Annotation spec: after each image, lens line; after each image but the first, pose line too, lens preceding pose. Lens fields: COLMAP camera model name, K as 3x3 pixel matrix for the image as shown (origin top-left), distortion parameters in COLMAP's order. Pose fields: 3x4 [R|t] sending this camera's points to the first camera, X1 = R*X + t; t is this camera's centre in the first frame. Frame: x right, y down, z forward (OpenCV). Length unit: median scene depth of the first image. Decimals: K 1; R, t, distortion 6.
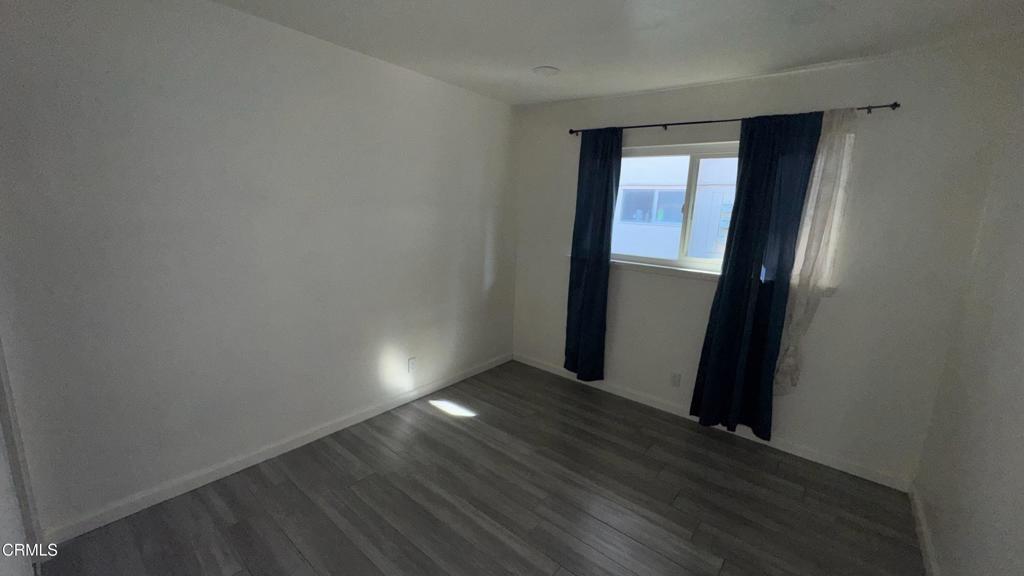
lens RADIAL K [[410.3, 0, 510.1], [0, 410.3, 287.7], [0, 0, 1]] dist [-0.002308, -0.000378]
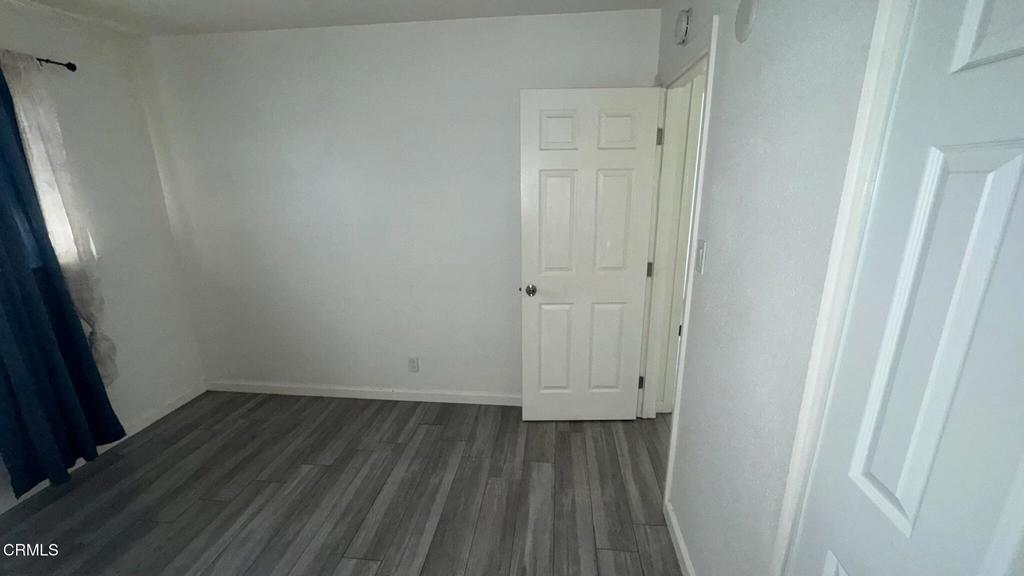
lens RADIAL K [[410.3, 0, 510.1], [0, 410.3, 287.7], [0, 0, 1]] dist [-0.002308, -0.000378]
pose [[-0.545070, -0.247758, 0.800946, -0.466602], [0.148704, 0.911620, 0.383192, -0.139634], [-0.825098, 0.327970, -0.460054, 0.600647]]
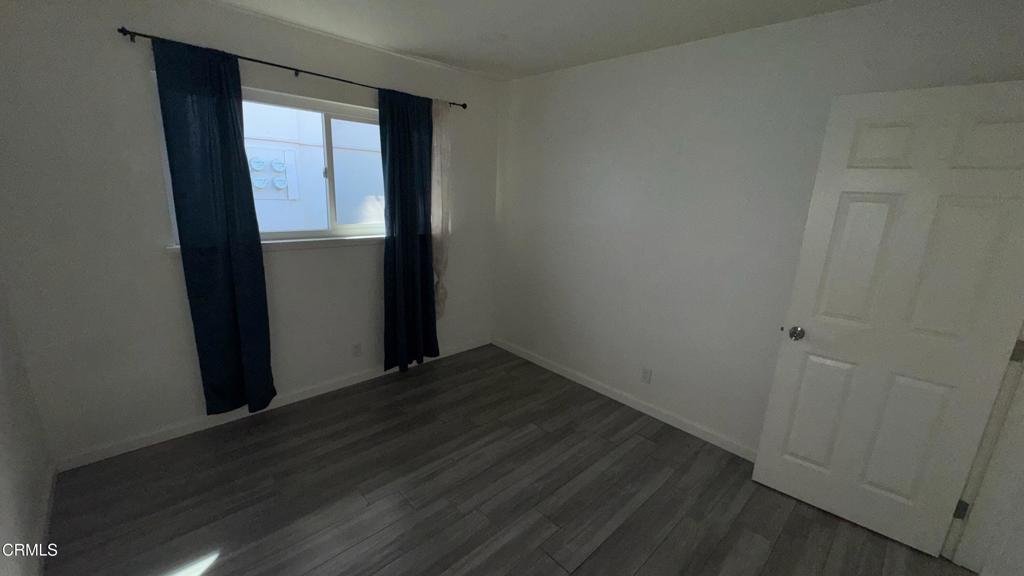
lens RADIAL K [[410.3, 0, 510.1], [0, 410.3, 287.7], [0, 0, 1]] dist [-0.002308, -0.000378]
pose [[0.121990, -0.275414, 0.953554, -0.528346], [0.150927, 0.954705, 0.256438, -0.134486], [-0.980989, 0.112634, 0.158032, 0.537700]]
